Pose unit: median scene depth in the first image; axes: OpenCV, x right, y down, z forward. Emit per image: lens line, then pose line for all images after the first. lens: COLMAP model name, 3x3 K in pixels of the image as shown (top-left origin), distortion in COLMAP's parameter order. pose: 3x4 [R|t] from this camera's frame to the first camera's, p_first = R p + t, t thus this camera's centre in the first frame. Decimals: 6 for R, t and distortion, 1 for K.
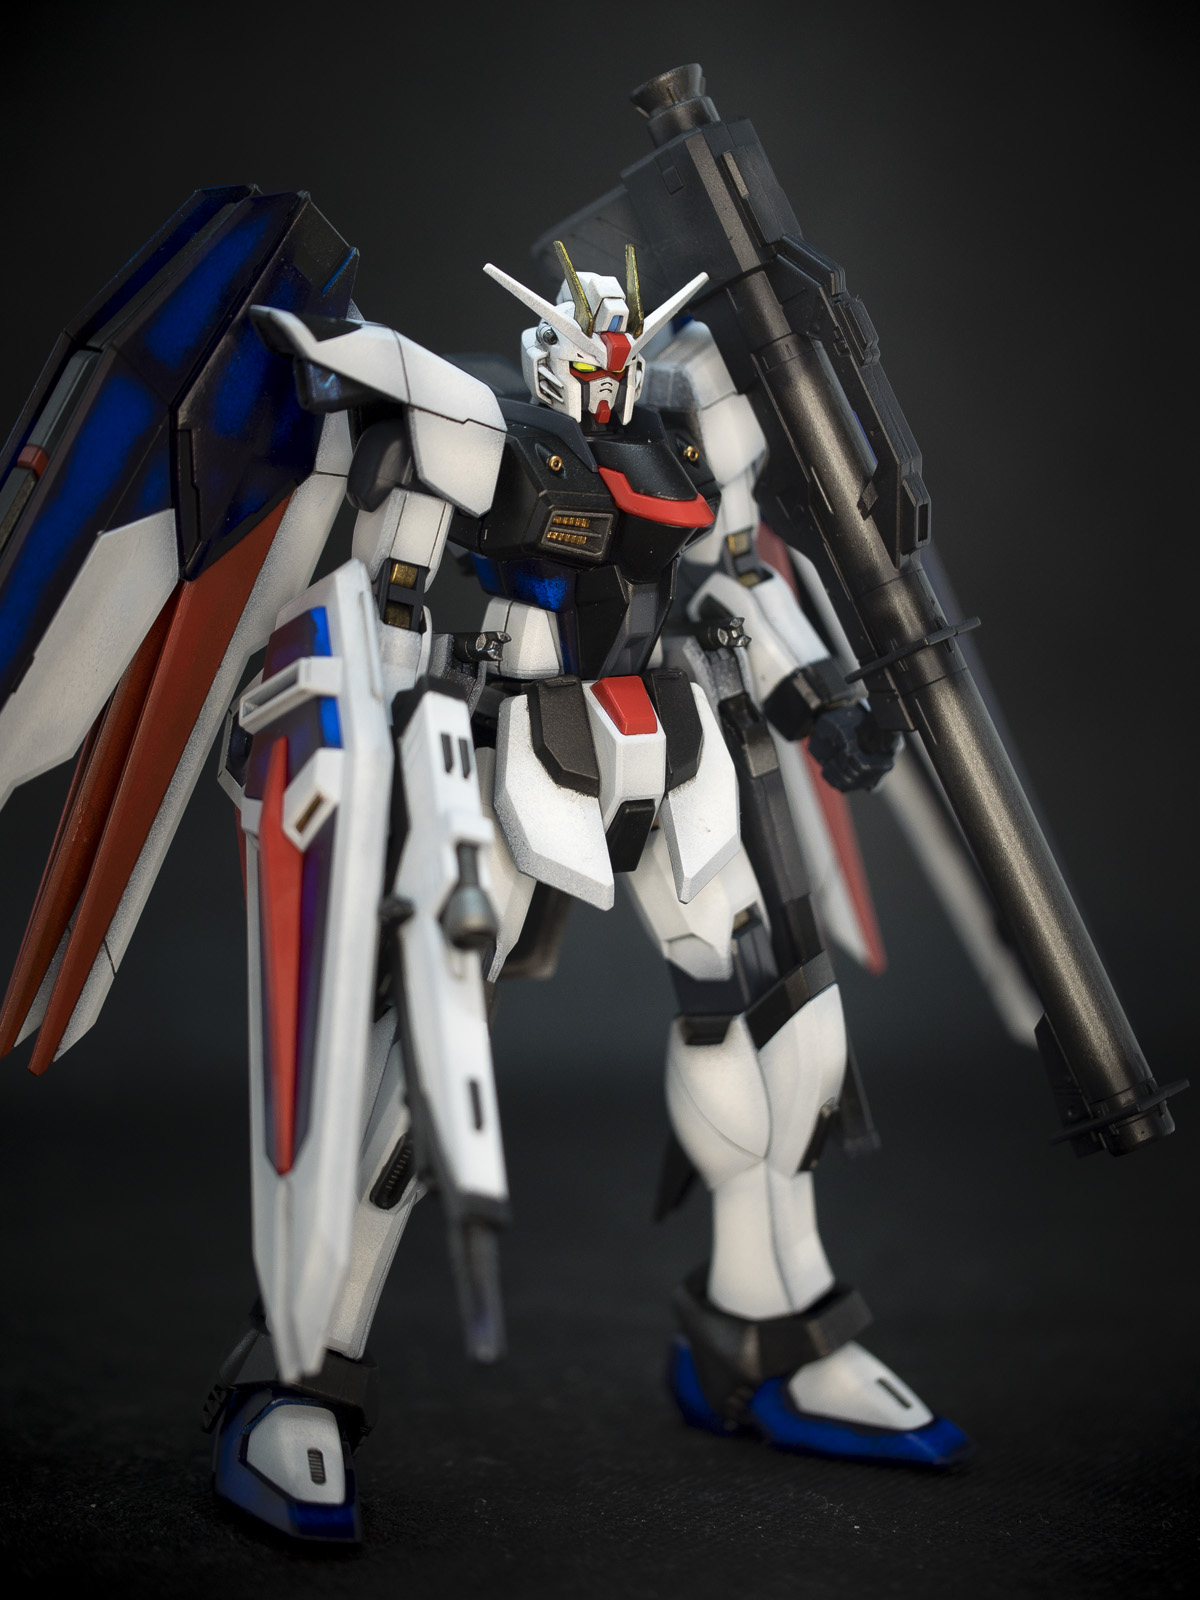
lens RADIAL K [[4806.2, 0, 602.6], [0, 4806.2, 841.5], [0, 0, 1]] dist [0.223384, 0.000000]
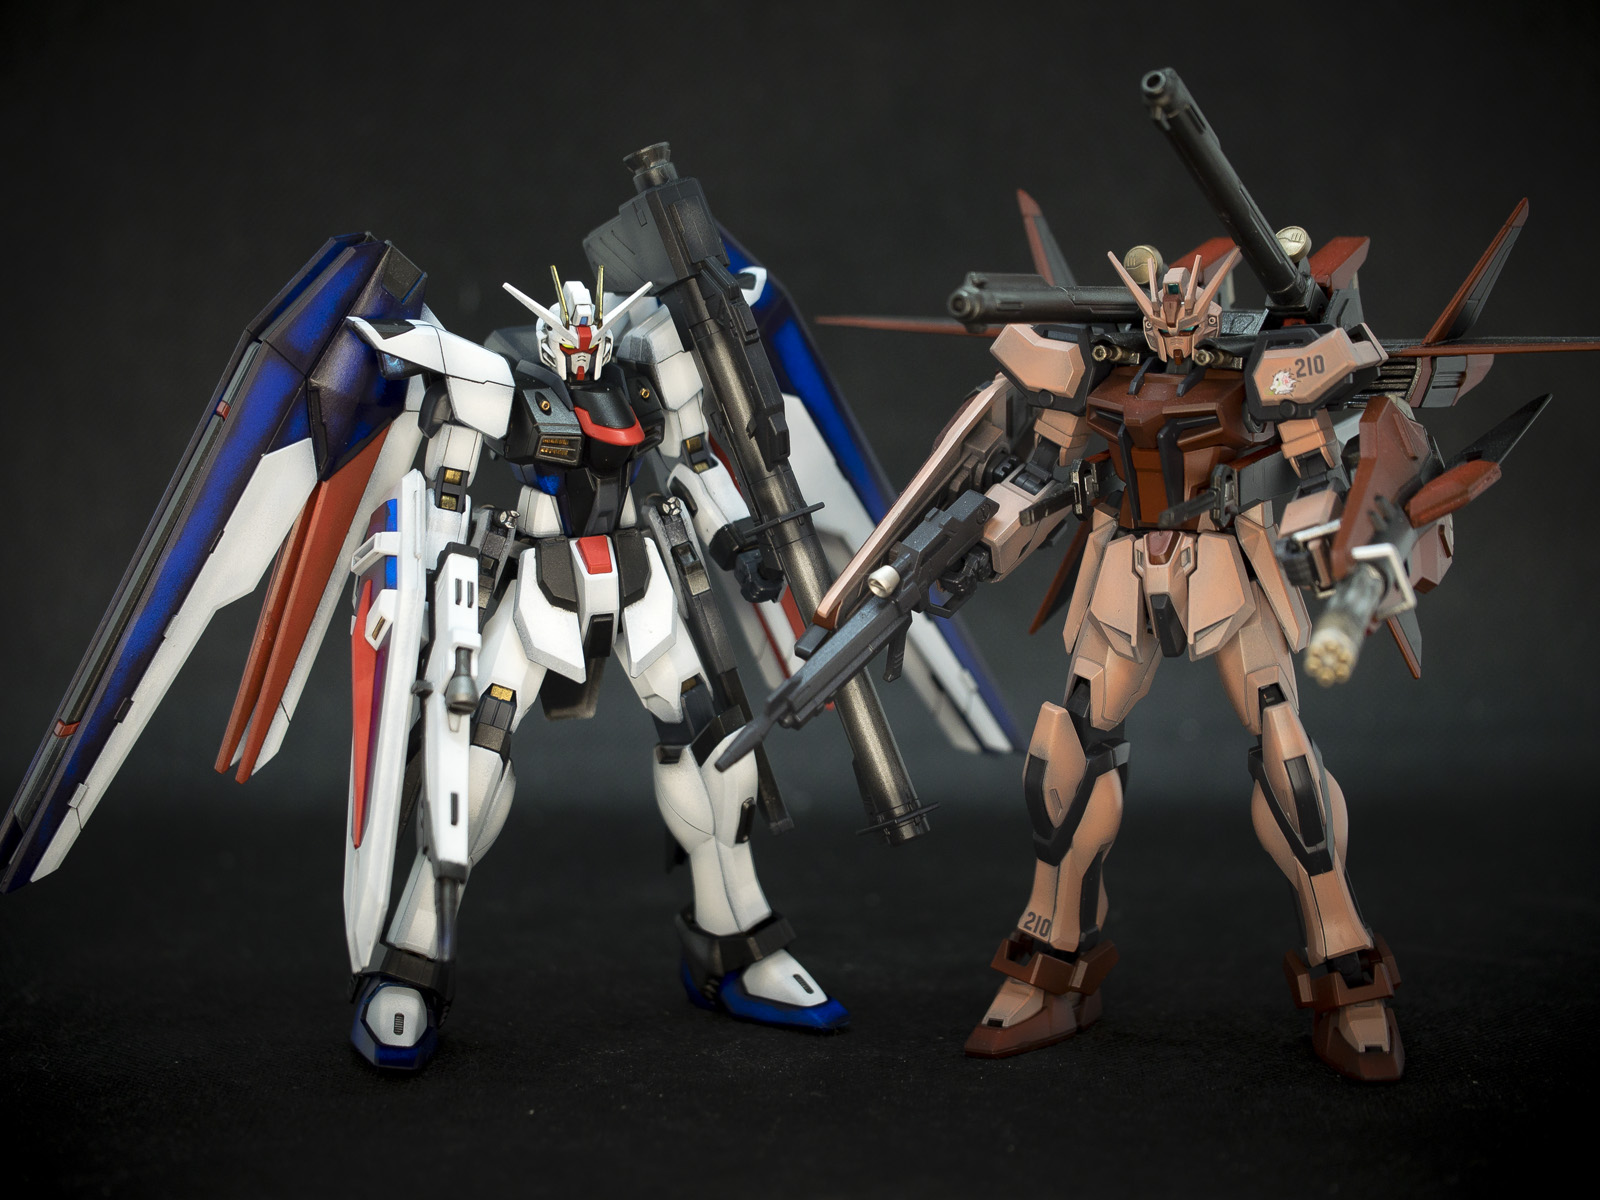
lens RADIAL K [[4806.2, 0, 812.1], [0, 4806.2, 601.2], [0, 0, 1]] dist [0.223384, 0.000000]
pose [[0.985030, -0.002880, -0.172358, 0.353062], [0.009093, 0.999336, 0.035269, -0.068797], [0.172142, -0.036309, 0.984403, -0.567405]]
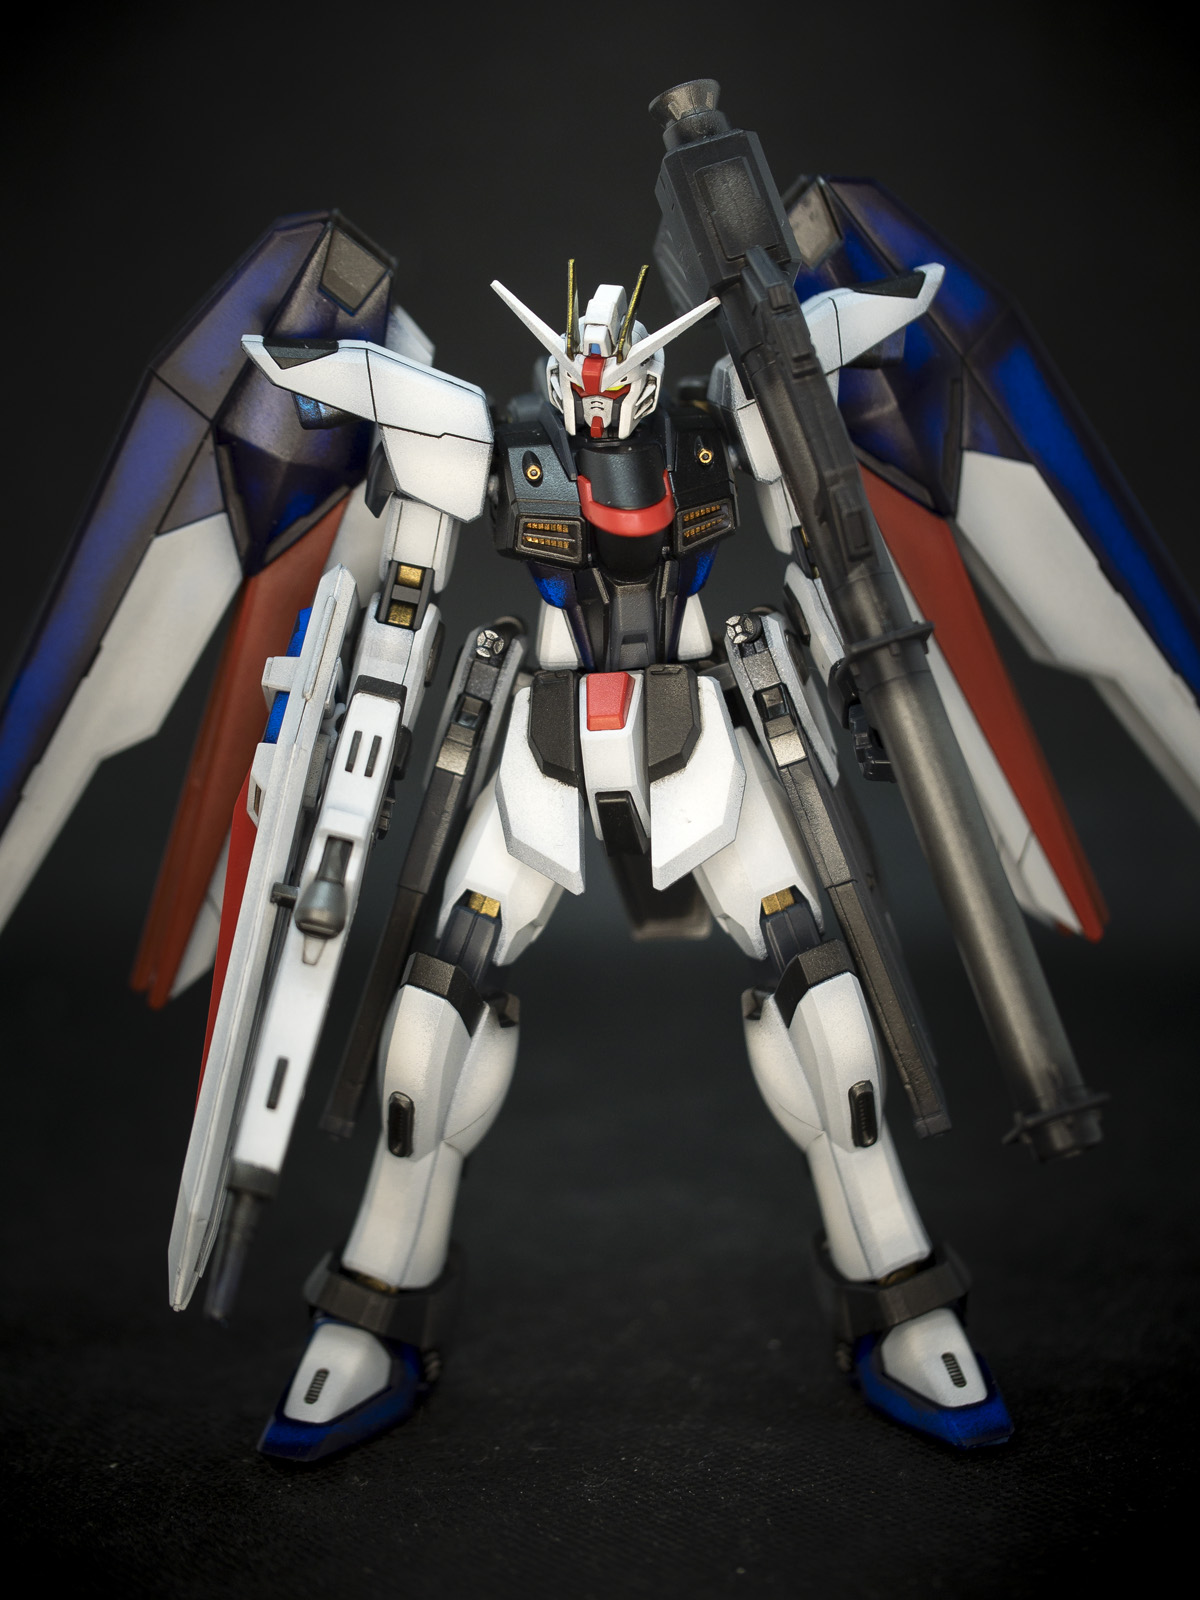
lens RADIAL K [[4806.2, 0, 597.6], [0, 4806.2, 807.1], [0, 0, 1]] dist [0.223384, 0.000000]
pose [[0.834250, 0.048224, -0.549274, 0.584552], [-0.009497, 0.997277, 0.073133, -0.082334], [0.551305, -0.055795, 0.832436, 0.120235]]
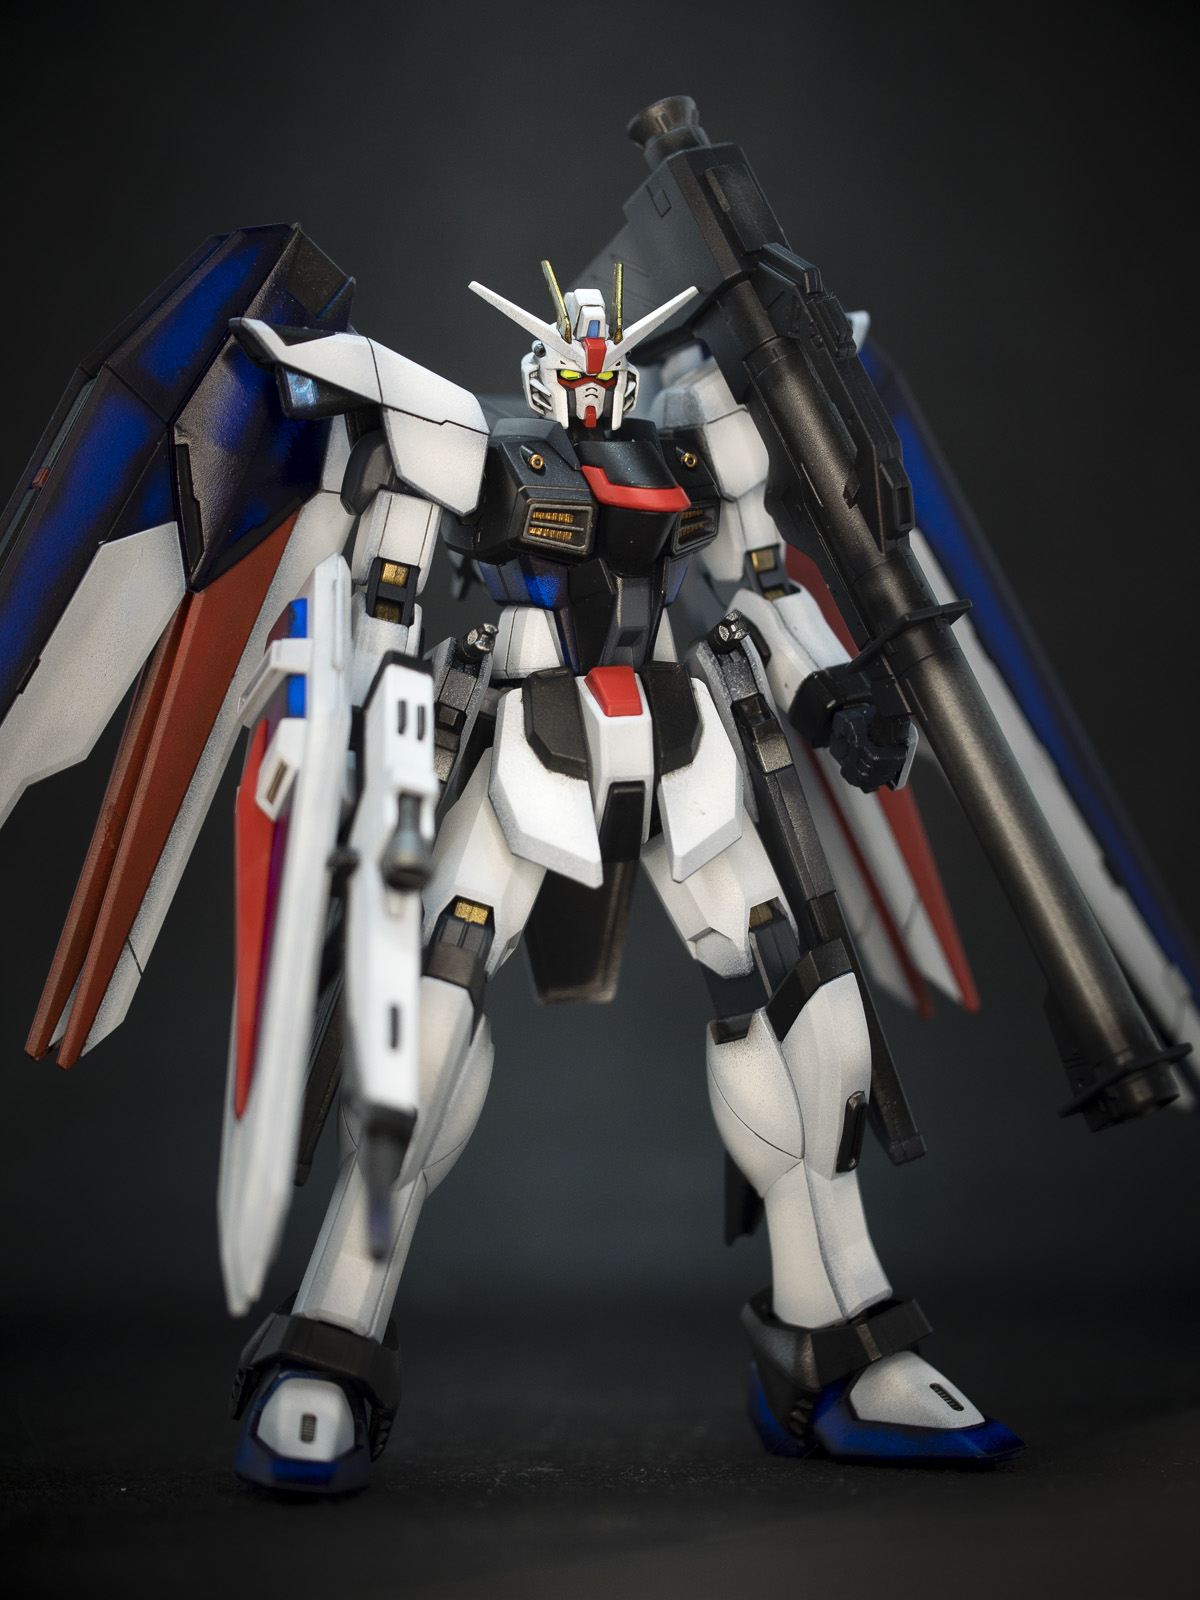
lens RADIAL K [[4806.2, 0, 601.4], [0, 4806.2, 807.7], [0, 0, 1]] dist [0.223384, 0.000000]
pose [[0.977715, -0.049463, -0.204026, 0.211002], [0.018335, 0.988253, -0.151721, 0.152380], [0.209134, 0.144599, 0.967137, 0.008144]]
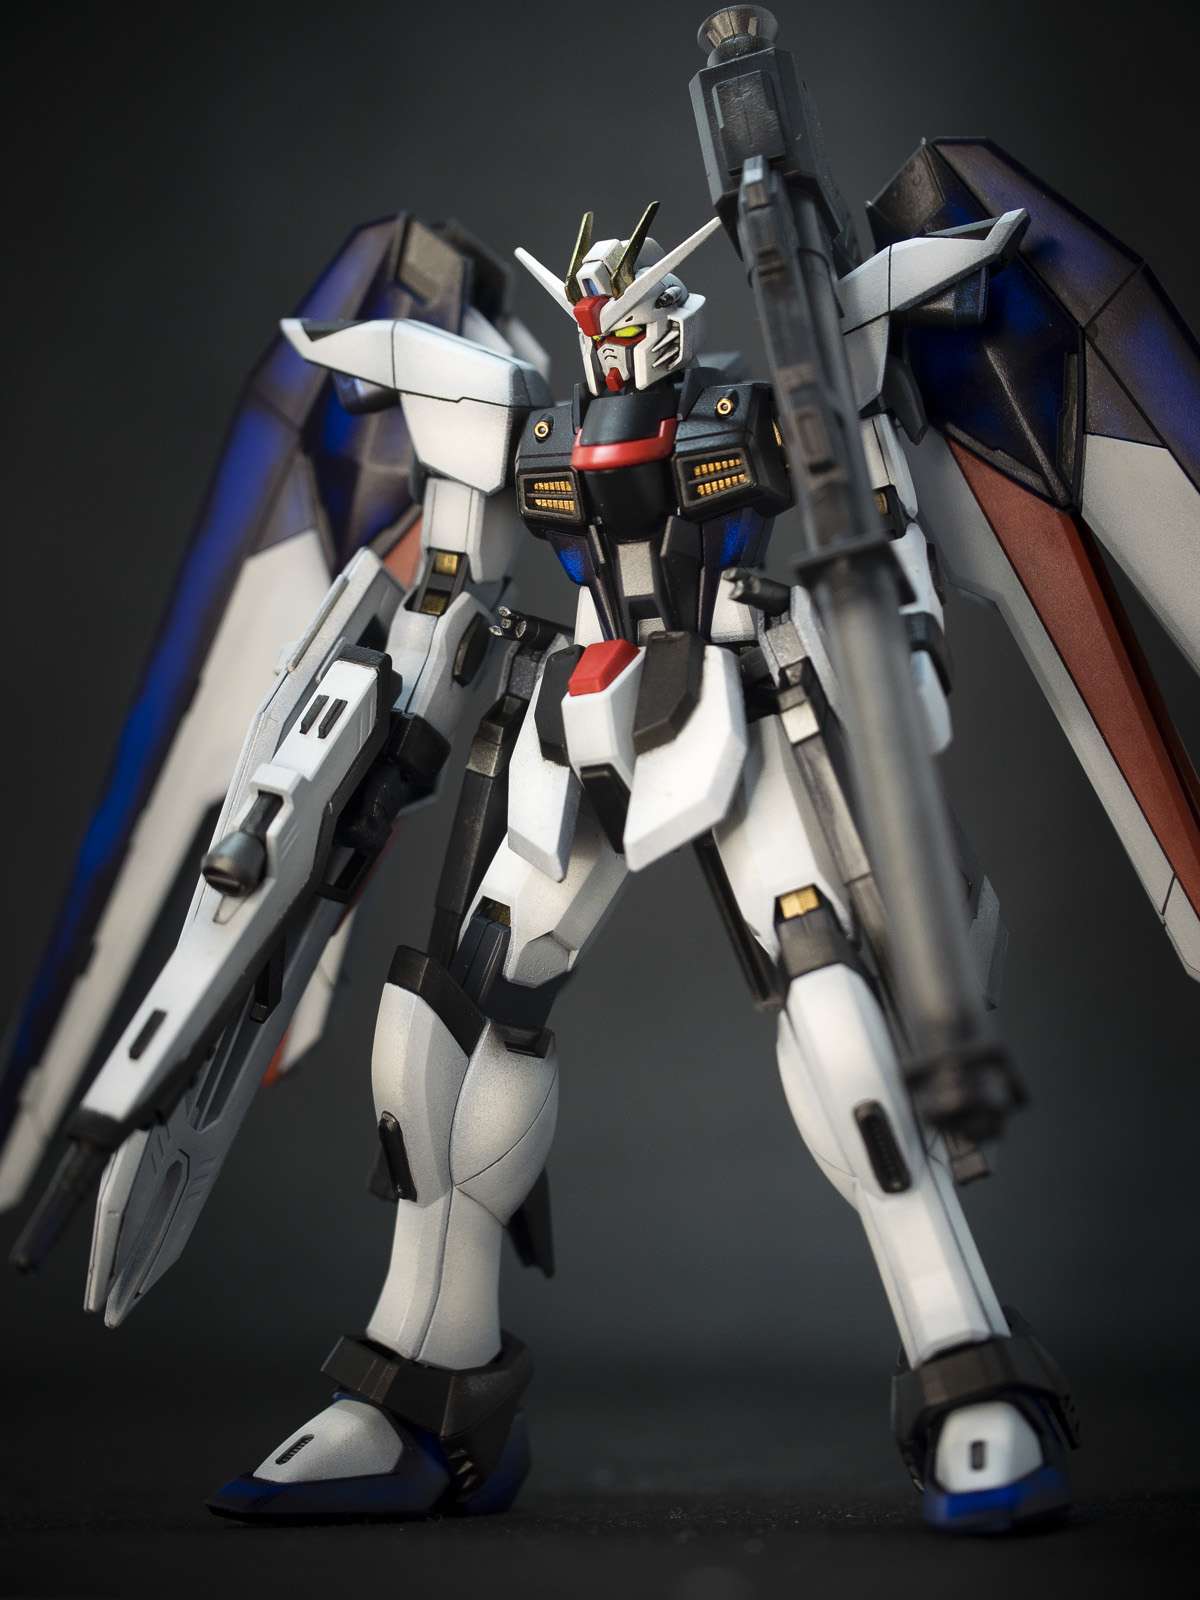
lens RADIAL K [[4806.2, 0, 599.9], [0, 4806.2, 801.1], [0, 0, 1]] dist [0.223384, 0.000000]
pose [[0.529231, -0.103568, -0.842133, 0.803610], [-0.051697, 0.986742, -0.153841, 0.143859], [0.846901, 0.124953, 0.516861, 0.513152]]
